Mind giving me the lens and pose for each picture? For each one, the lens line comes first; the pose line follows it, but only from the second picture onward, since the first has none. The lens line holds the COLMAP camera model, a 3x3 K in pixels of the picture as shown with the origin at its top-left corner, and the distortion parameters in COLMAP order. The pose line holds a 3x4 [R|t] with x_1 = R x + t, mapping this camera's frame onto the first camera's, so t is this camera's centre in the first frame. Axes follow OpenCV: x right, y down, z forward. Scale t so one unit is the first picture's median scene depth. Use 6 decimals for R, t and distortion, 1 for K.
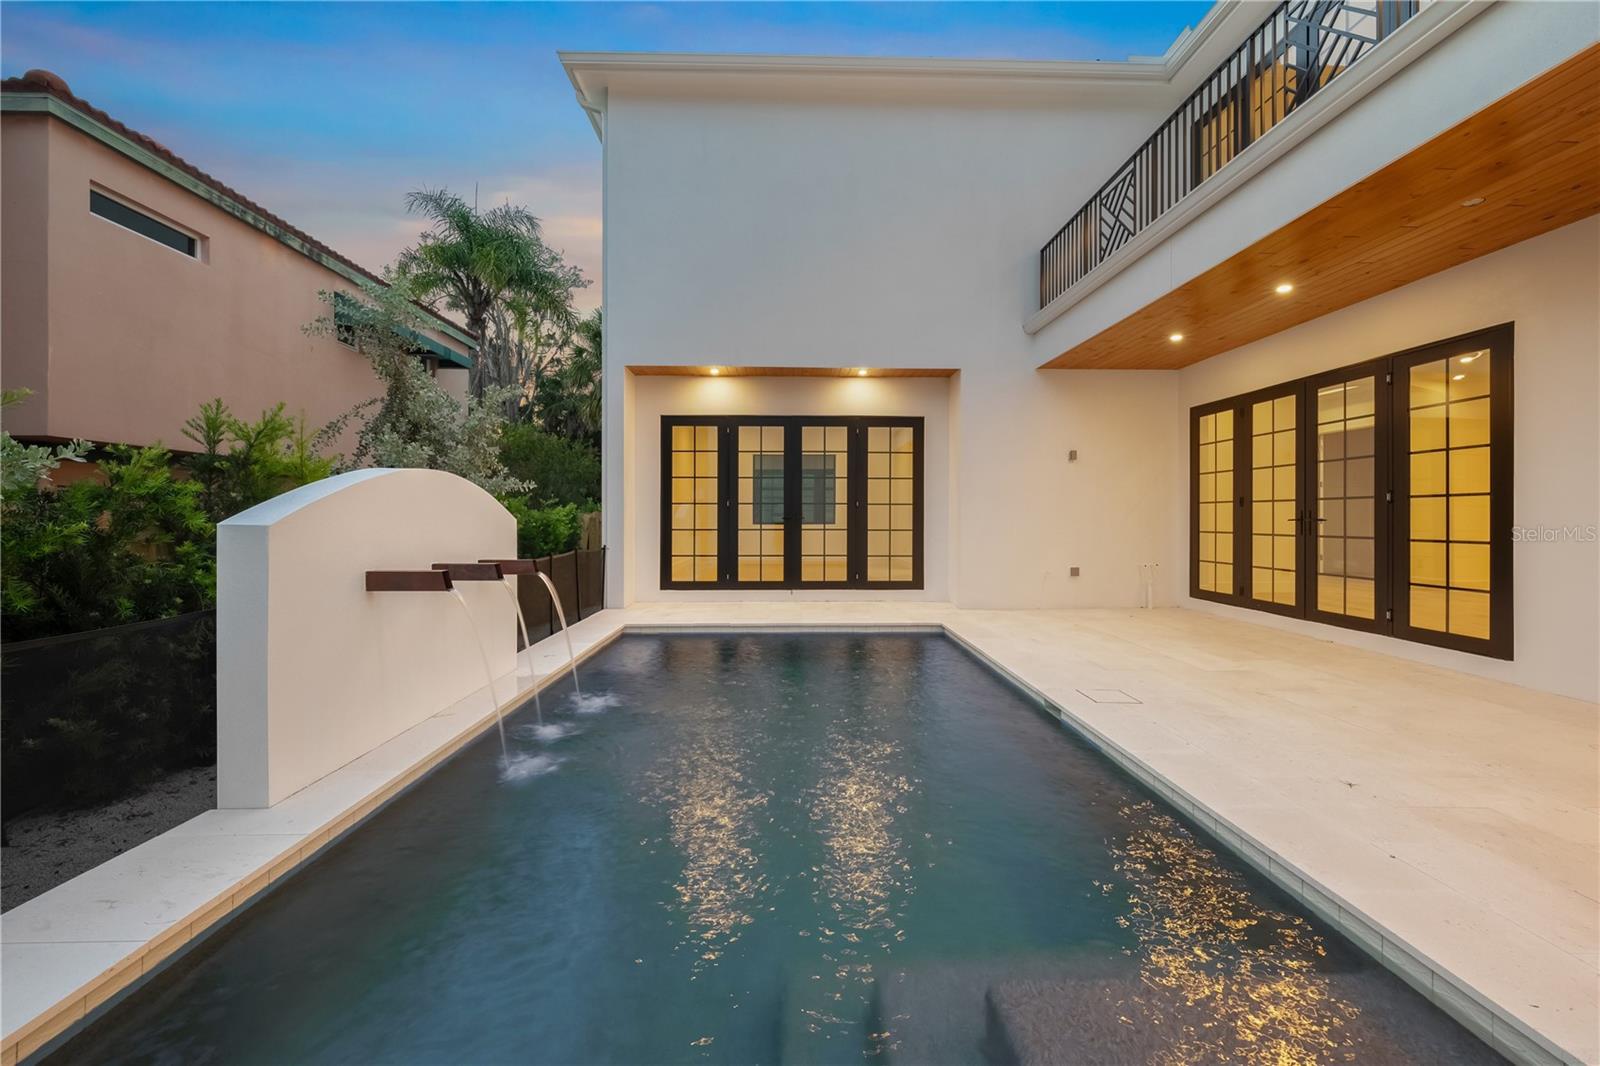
lens RADIAL K [[623.3, 0, 803.2], [0, 623.3, 513.0], [0, 0, 1]] dist [-0.014301, -0.000034]
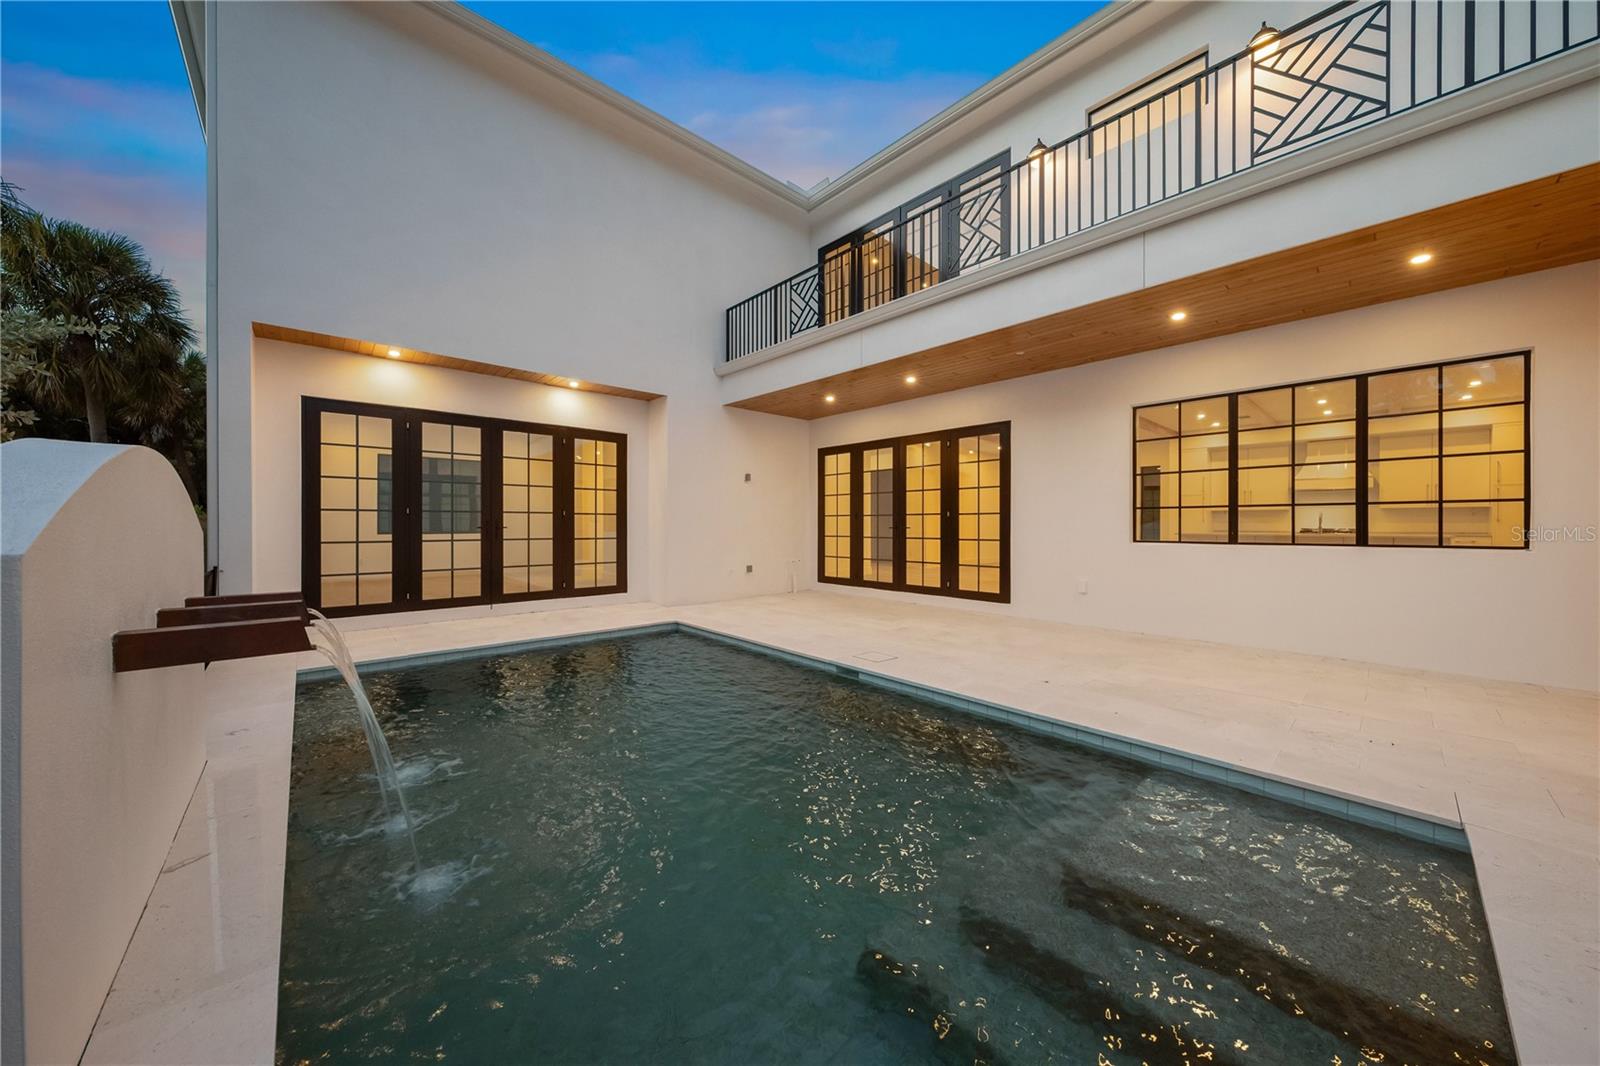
lens RADIAL K [[532.1, 0, 799.7], [0, 532.1, 525.2], [0, 0, 1]] dist [-0.012382, 0.002041]
pose [[0.760600, -0.000948, 0.649220, -0.199701], [-0.003656, 0.999977, 0.005743, -0.001484], [-0.649211, -0.006741, 0.760579, 0.103696]]
